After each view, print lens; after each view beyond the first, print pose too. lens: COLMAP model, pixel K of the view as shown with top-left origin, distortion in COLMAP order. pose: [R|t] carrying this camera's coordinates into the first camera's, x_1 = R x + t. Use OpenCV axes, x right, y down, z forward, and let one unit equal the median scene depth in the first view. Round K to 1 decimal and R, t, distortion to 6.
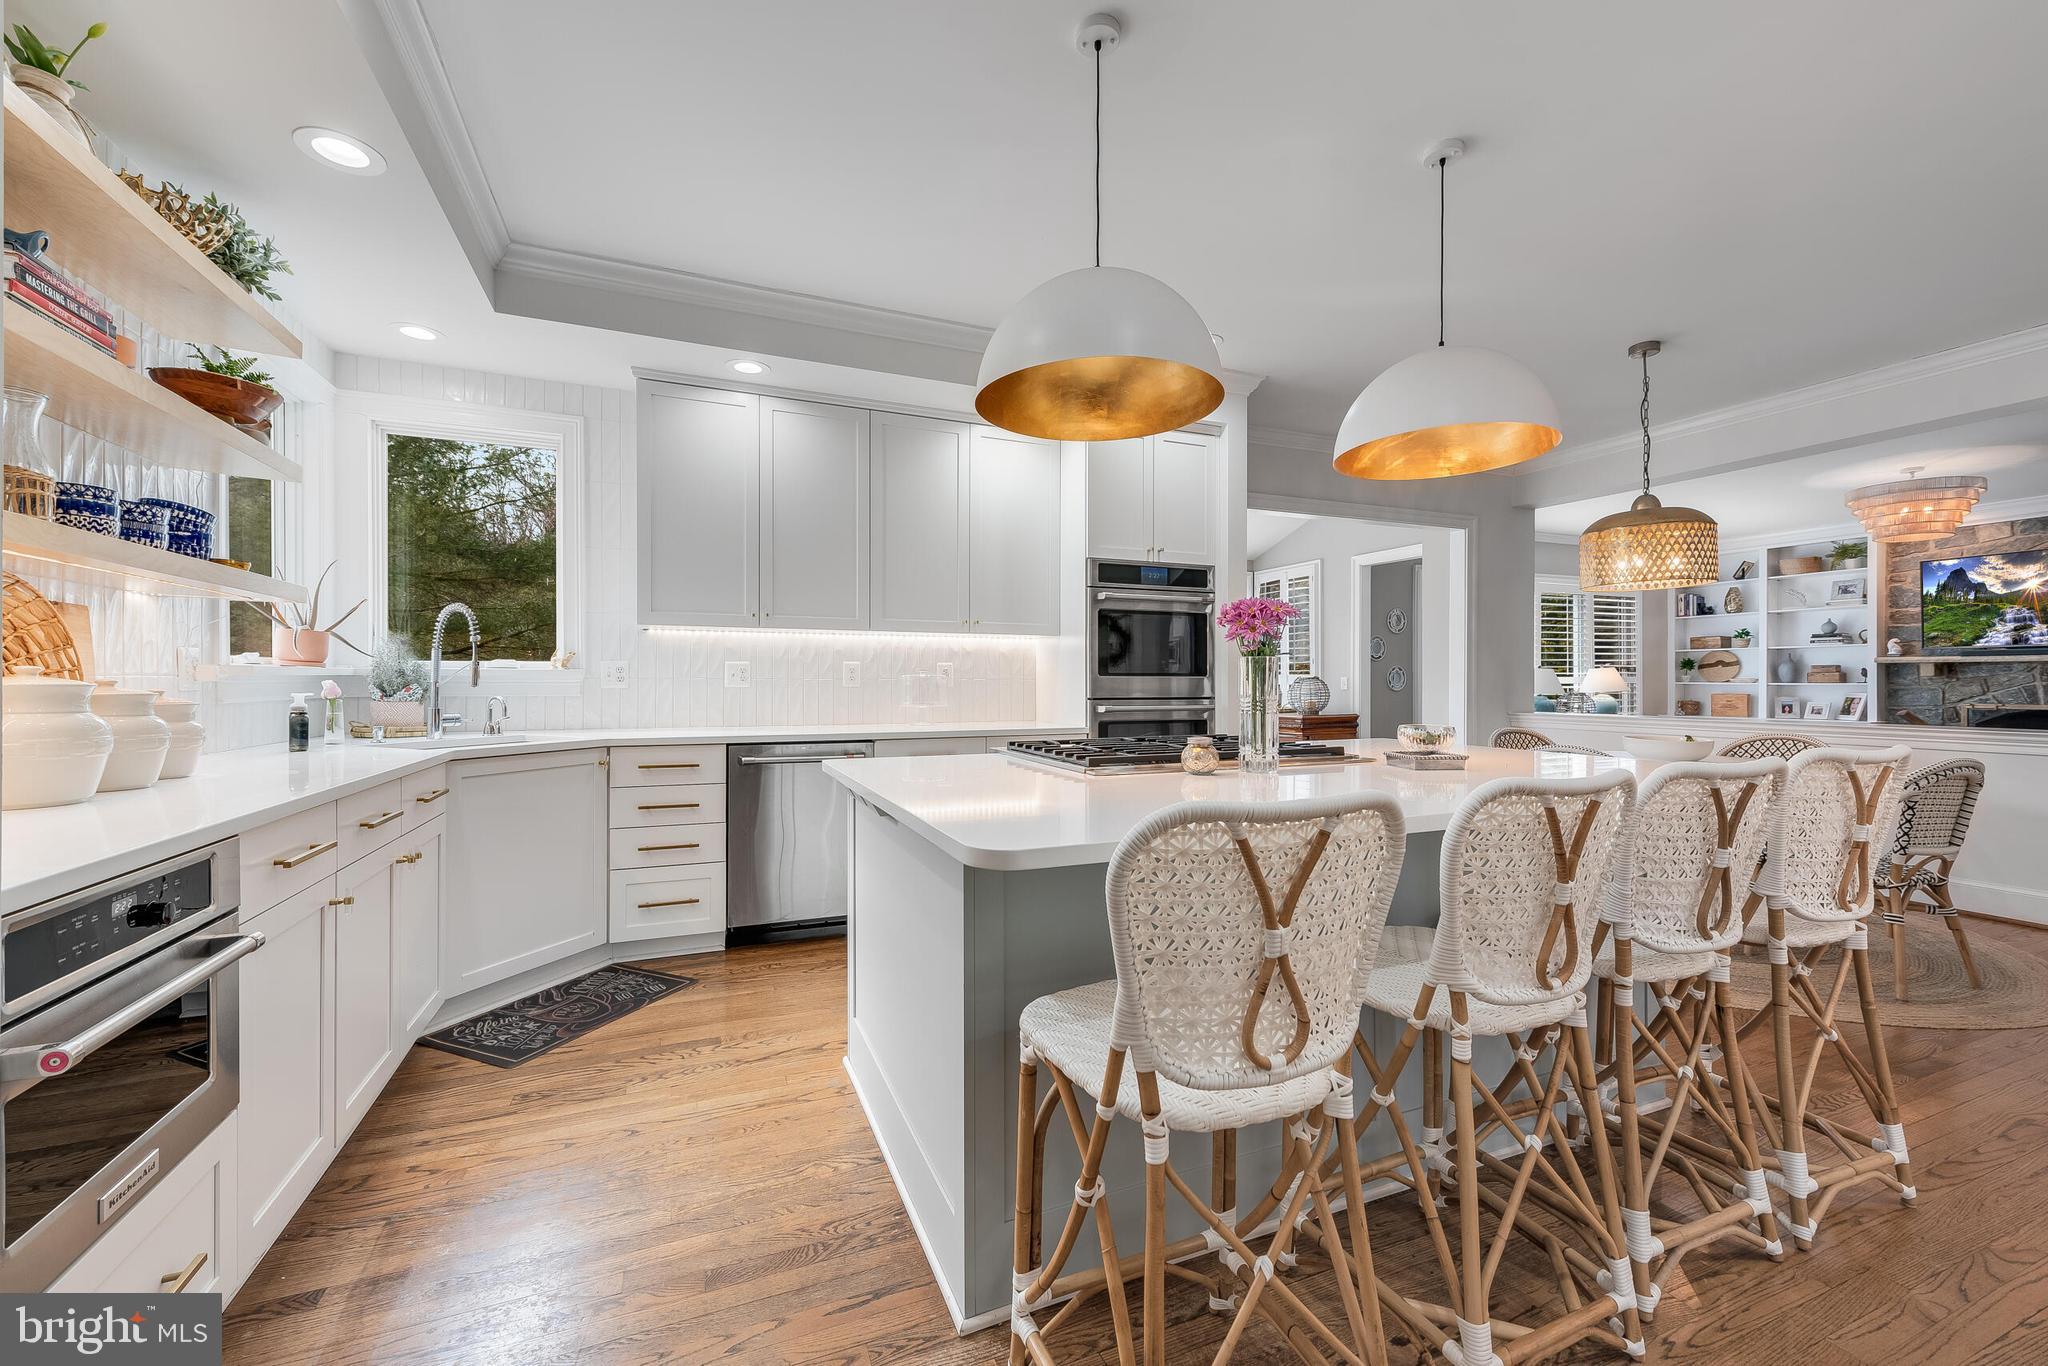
lens RADIAL K [[814.8, 0, 1011.0], [0, 814.8, 688.5], [0, 0, 1]] dist [0.013845, -0.000041]
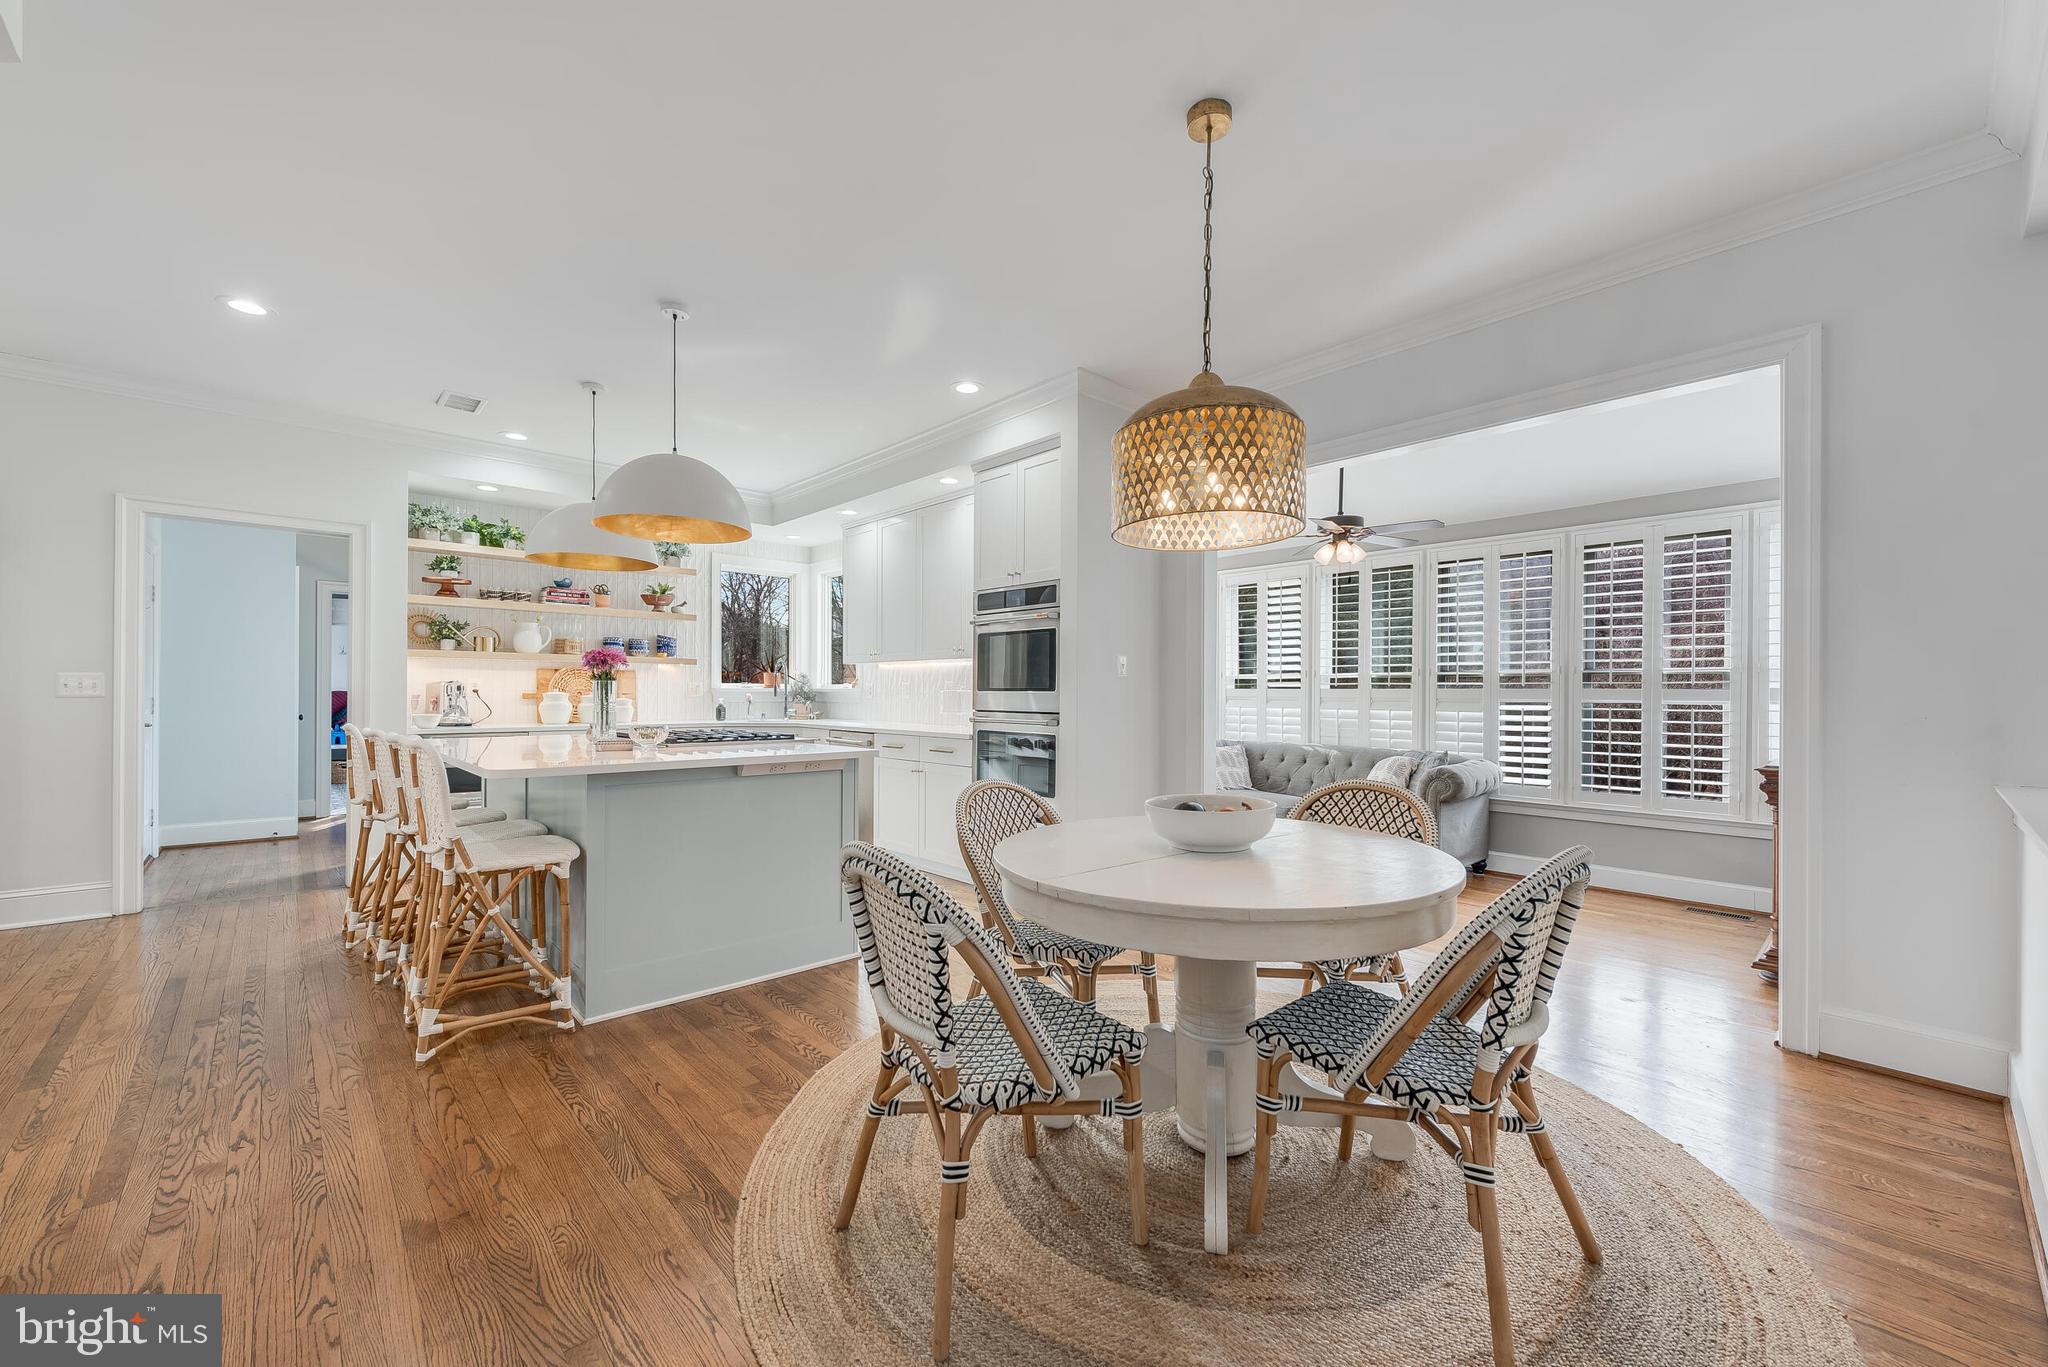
lens RADIAL K [[805.2, 0, 1044.9], [0, 805.2, 699.1], [0, 0, 1]] dist [0.001032, 0.000102]
pose [[0.361067, 0.007301, -0.932511, 1.683672], [-0.012658, 0.999916, 0.002928, -0.010693], [0.932454, 0.010747, 0.361129, 0.917357]]
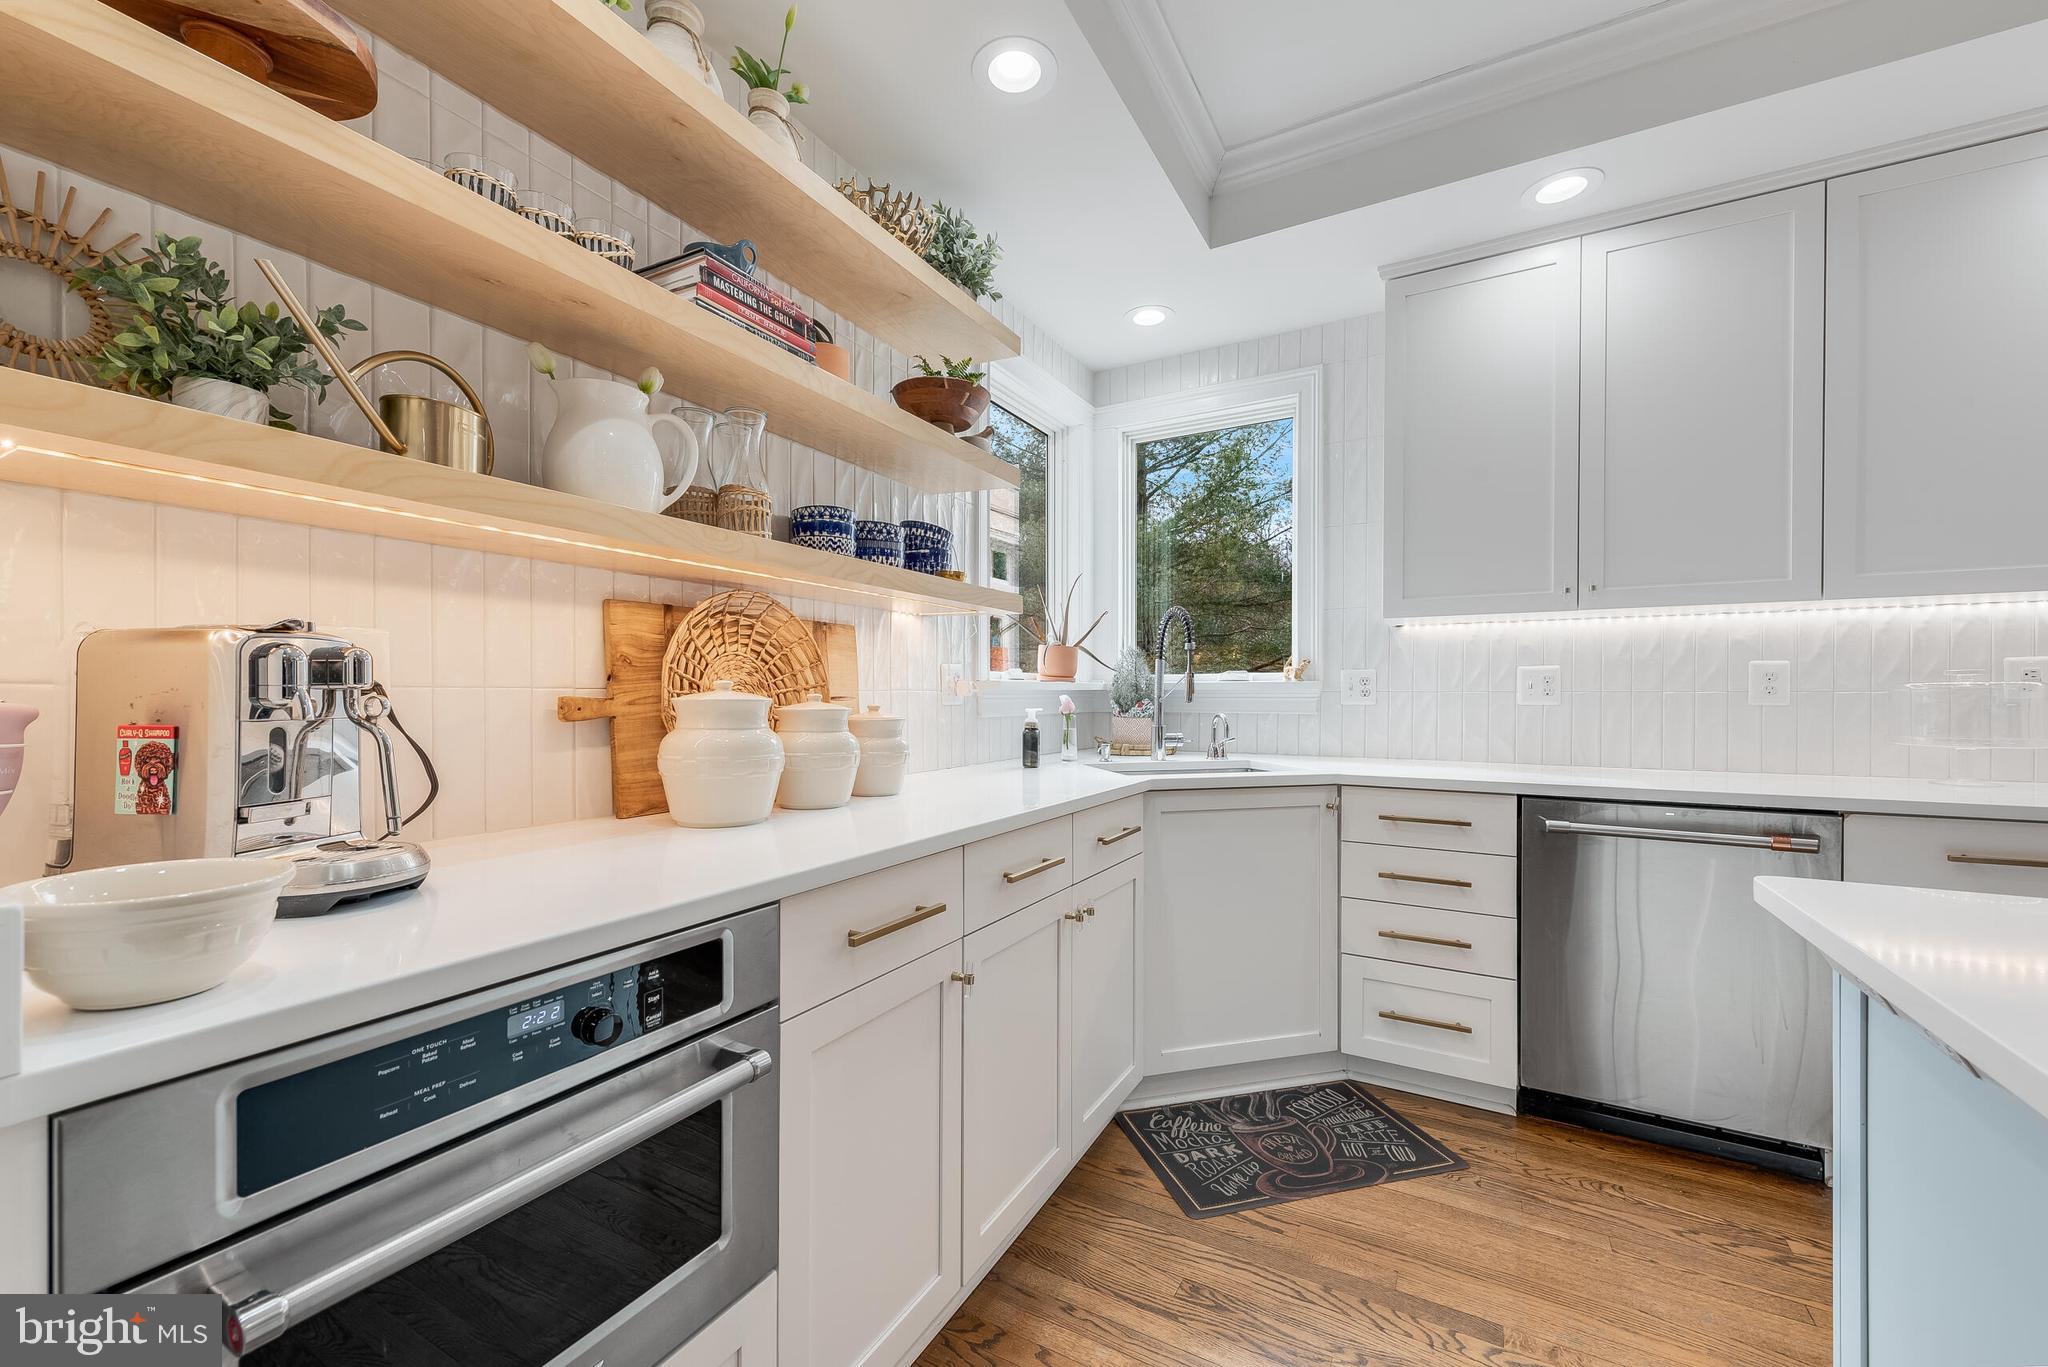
lens RADIAL K [[809.7, 0, 1015.1], [0, 809.7, 694.9], [0, 0, 1]] dist [0.012222, -0.000056]
pose [[0.622497, -0.000886, -0.782621, -0.111313], [-0.006805, 0.999955, -0.006545, -0.003326], [0.782592, 0.009400, 0.622464, 0.345002]]
